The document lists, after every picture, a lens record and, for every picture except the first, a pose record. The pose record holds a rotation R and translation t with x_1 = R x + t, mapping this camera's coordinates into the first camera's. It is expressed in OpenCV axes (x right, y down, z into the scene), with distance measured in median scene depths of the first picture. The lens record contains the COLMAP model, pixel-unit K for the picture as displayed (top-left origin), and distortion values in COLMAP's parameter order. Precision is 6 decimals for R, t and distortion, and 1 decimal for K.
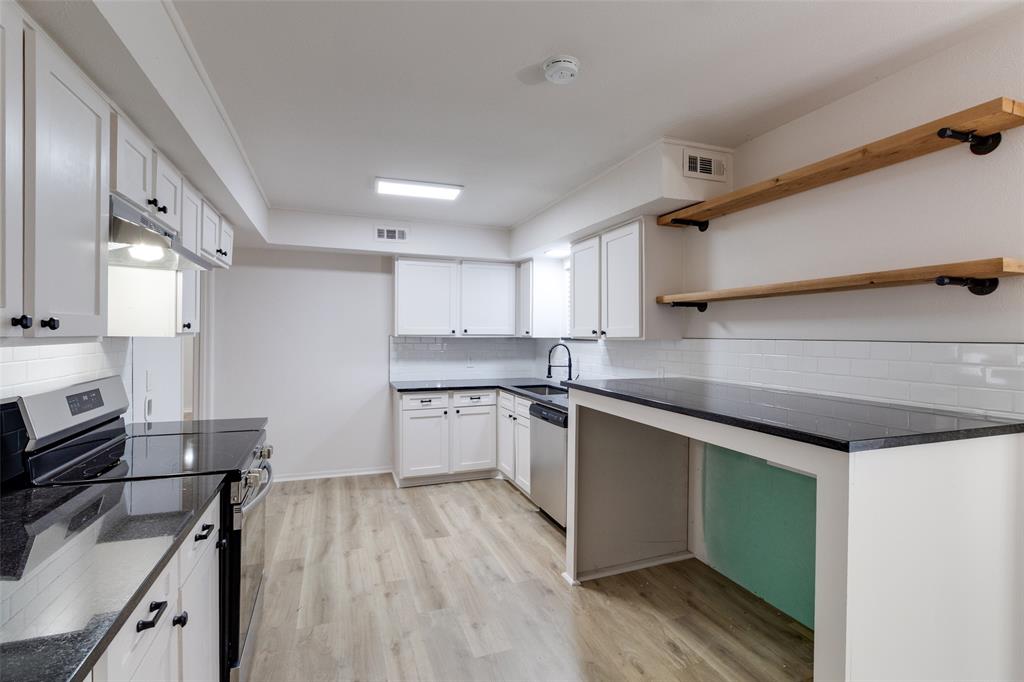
lens RADIAL K [[476.5, 0, 529.1], [0, 476.5, 338.7], [0, 0, 1]] dist [0.002217, 0.001242]
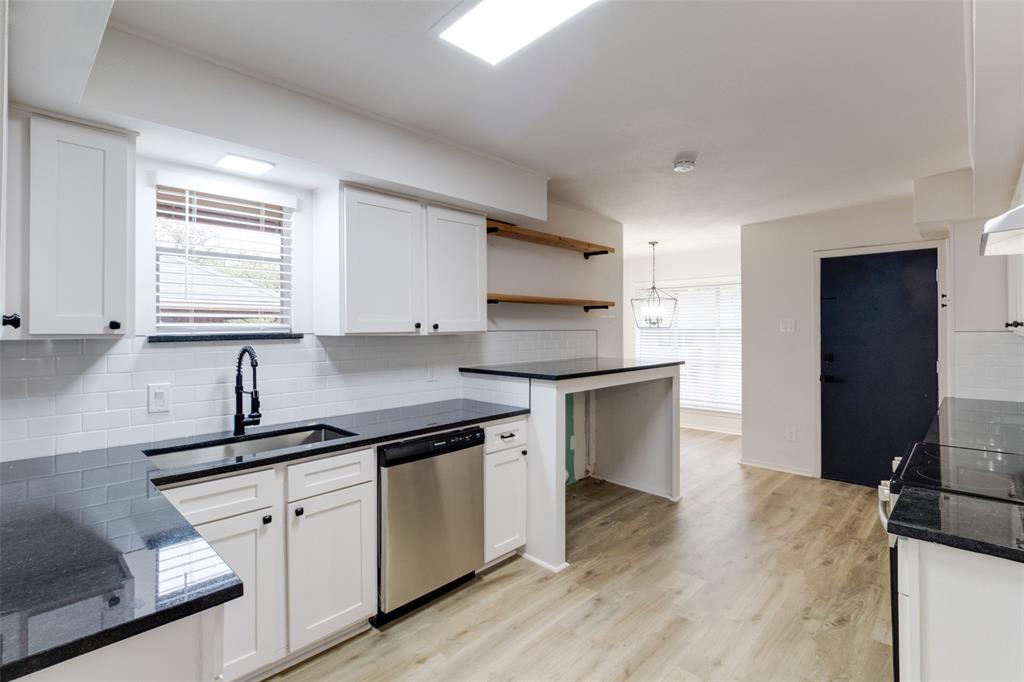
lens RADIAL K [[476.5, 0, 512.1], [0, 476.5, 323.1], [0, 0, 1]] dist [0.002217, 0.001242]
pose [[-0.400250, 0.008125, 0.916370, -0.751230], [0.008604, 0.999950, -0.005108, -0.017408], [-0.916366, 0.005840, -0.400300, 1.375624]]
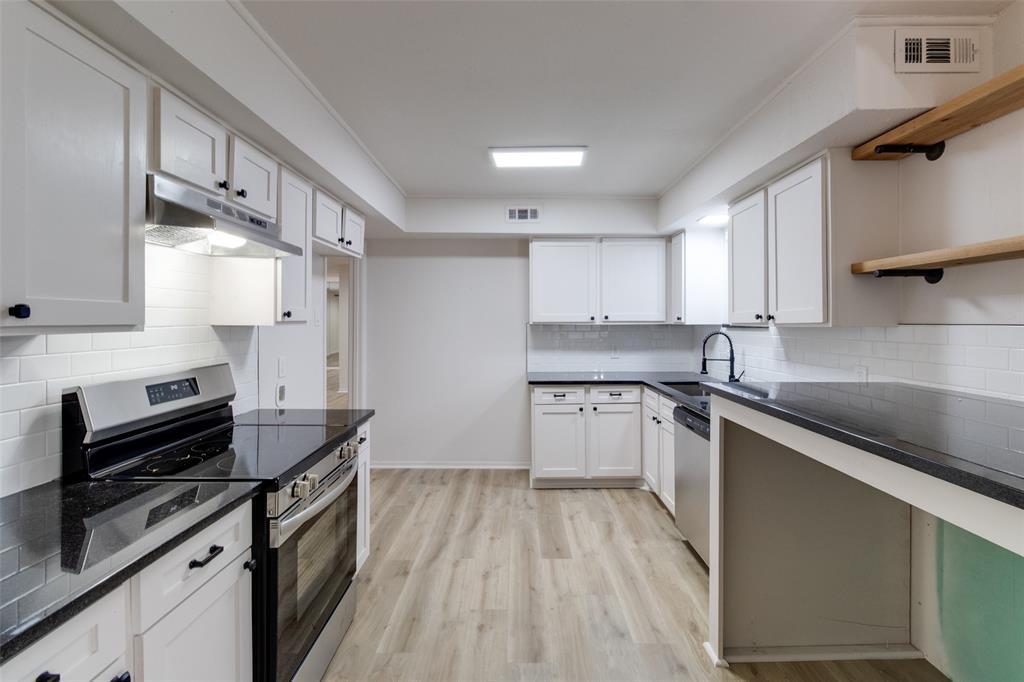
lens RADIAL K [[476.5, 0, 534.7], [0, 476.5, 324.2], [0, 0, 1]] dist [0.002217, 0.001242]
pose [[0.937956, -0.005576, -0.346711, 0.077273], [0.004228, 0.999980, -0.004643, -0.000015], [0.346730, 0.002890, 0.937961, 0.198271]]
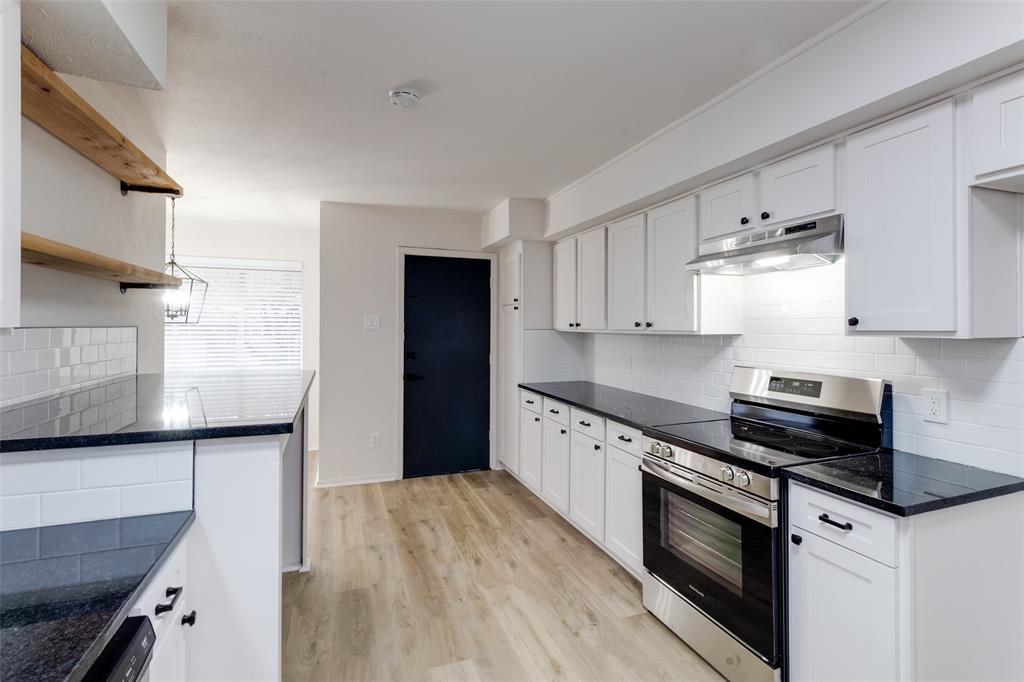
lens RADIAL K [[486.6, 0, 533.6], [0, 486.6, 325.6], [0, 0, 1]] dist [0.001732, 0.000082]
pose [[-0.999773, -0.012686, 0.017089, -0.171955], [-0.012609, 0.999910, 0.004586, -0.013321], [-0.017146, 0.004369, -0.999843, 1.376044]]
